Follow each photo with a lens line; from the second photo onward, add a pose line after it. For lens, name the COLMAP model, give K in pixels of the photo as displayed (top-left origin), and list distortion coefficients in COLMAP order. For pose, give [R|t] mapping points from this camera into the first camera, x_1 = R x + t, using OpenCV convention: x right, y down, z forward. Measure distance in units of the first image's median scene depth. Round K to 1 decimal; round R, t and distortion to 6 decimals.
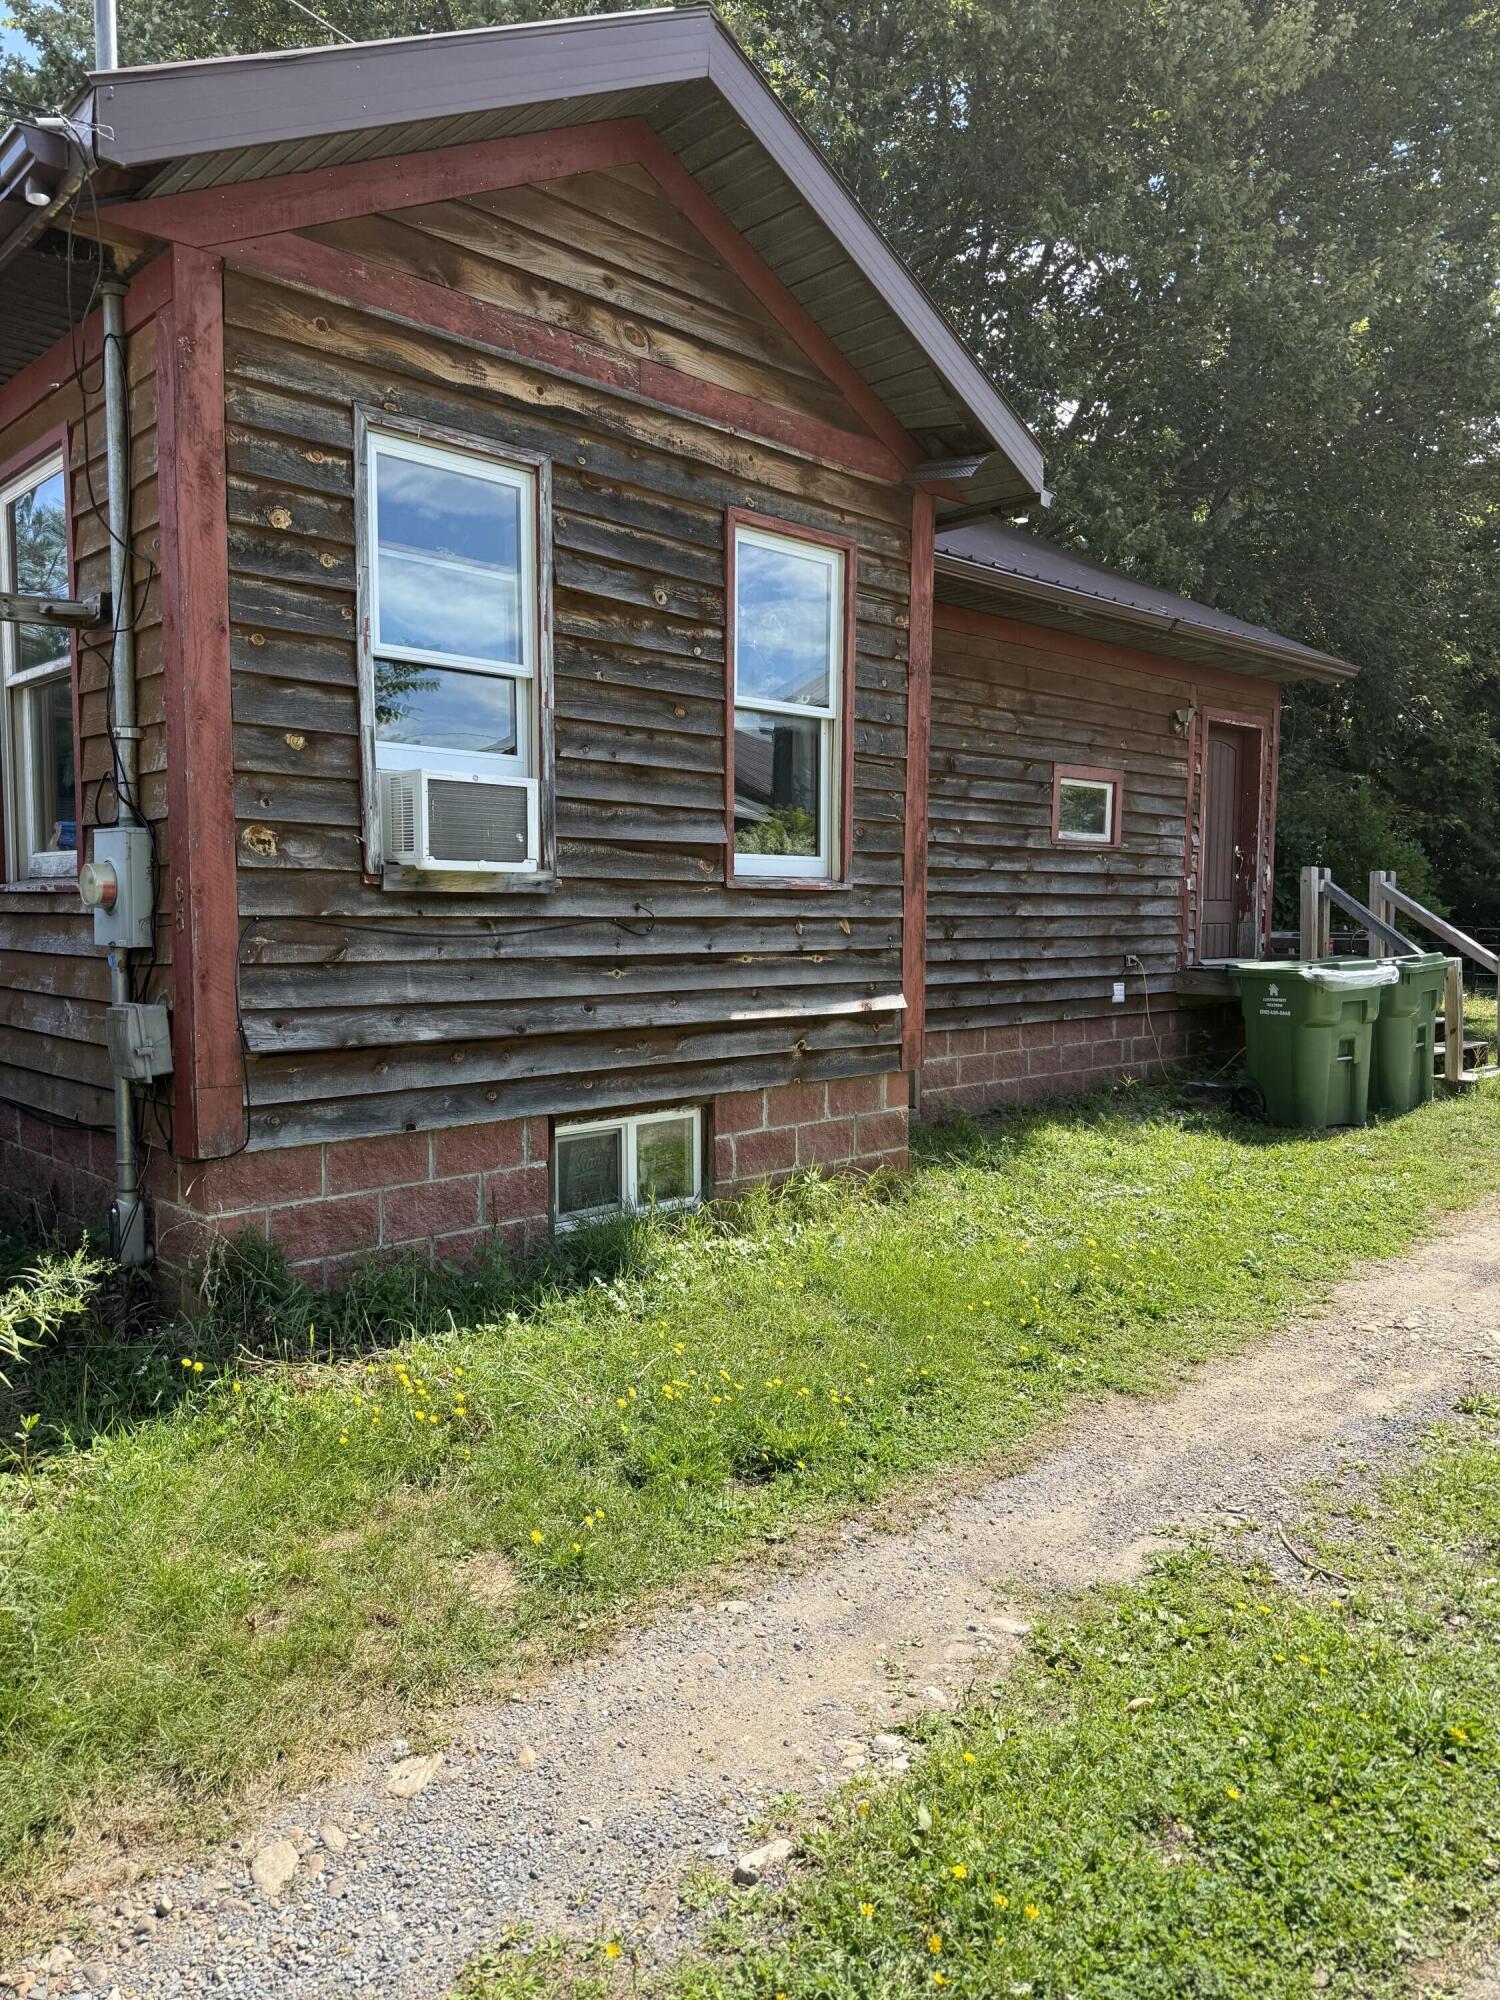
lens RADIAL K [[1402.9, 0, 745.5], [0, 1402.9, 1007.4], [0, 0, 1]] dist [0.104773, -0.145349]
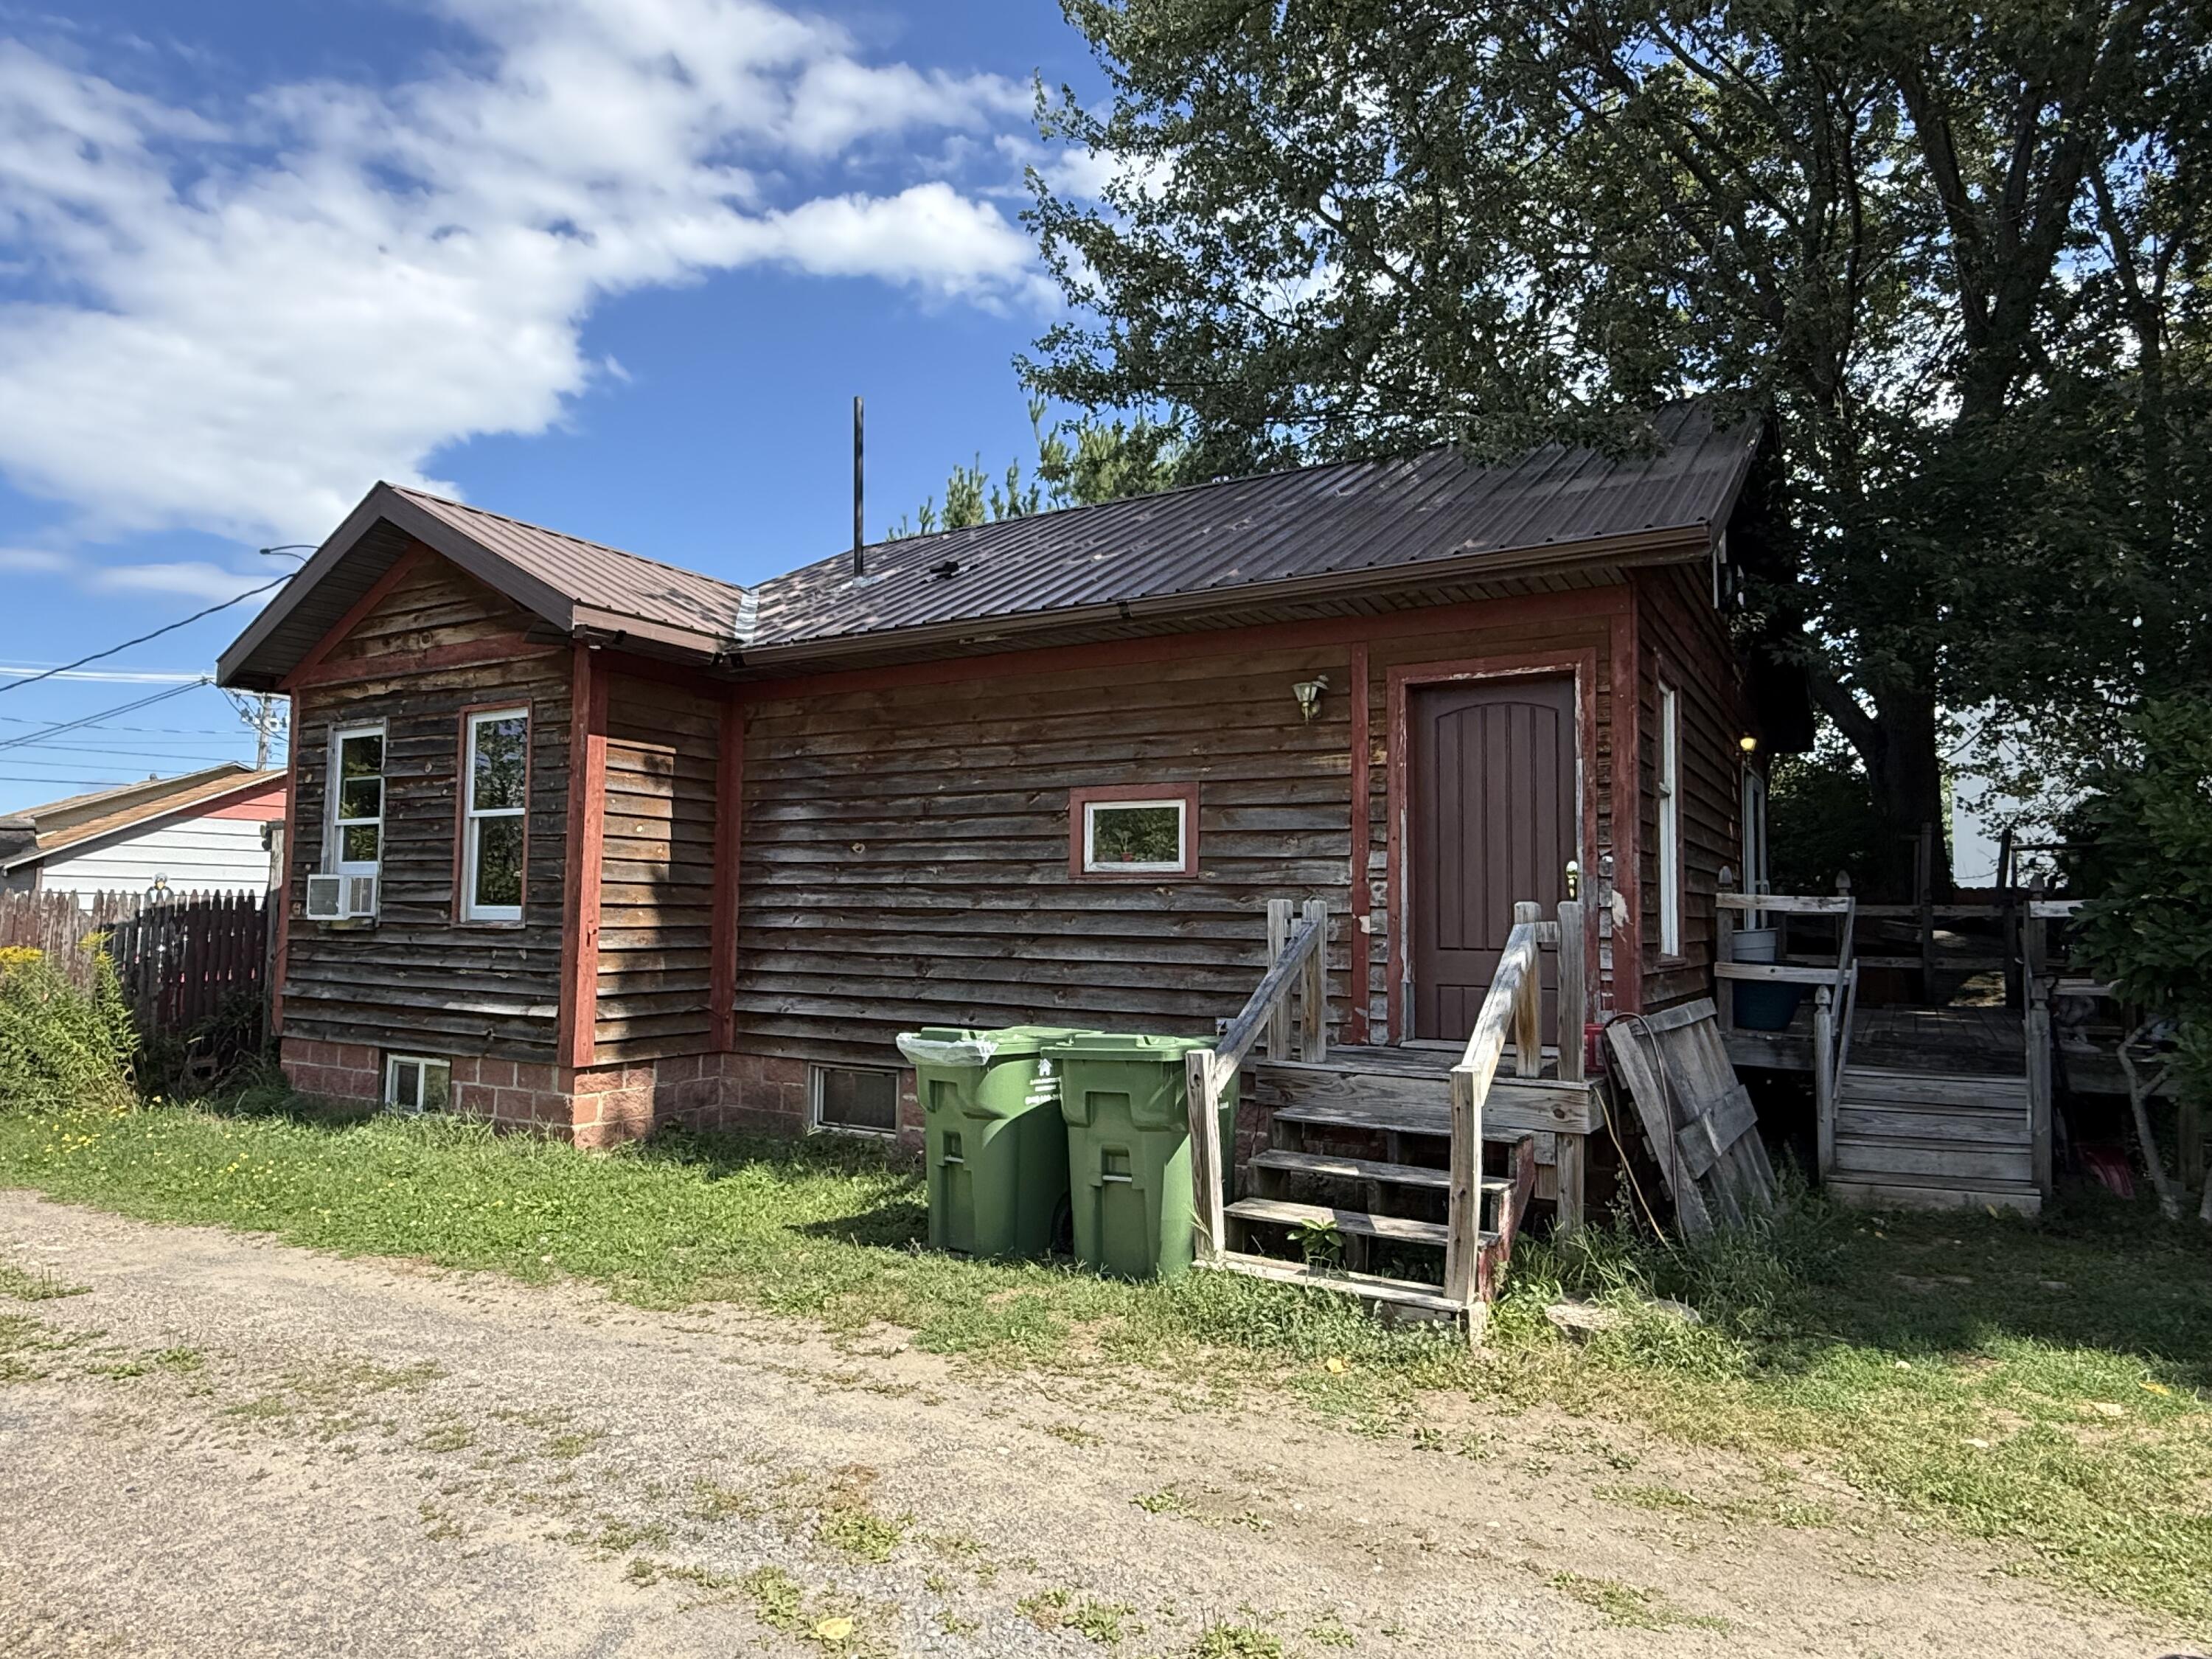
lens RADIAL K [[1352.4, 0, 1099.5], [0, 1352.4, 825.7], [0, 0, 1]] dist [0.002463, 0.000835]
pose [[0.246288, -0.063862, -0.967090, 1.516452], [-0.078884, 0.993195, -0.085675, -0.112724], [0.965981, 0.097389, 0.239575, 1.180663]]
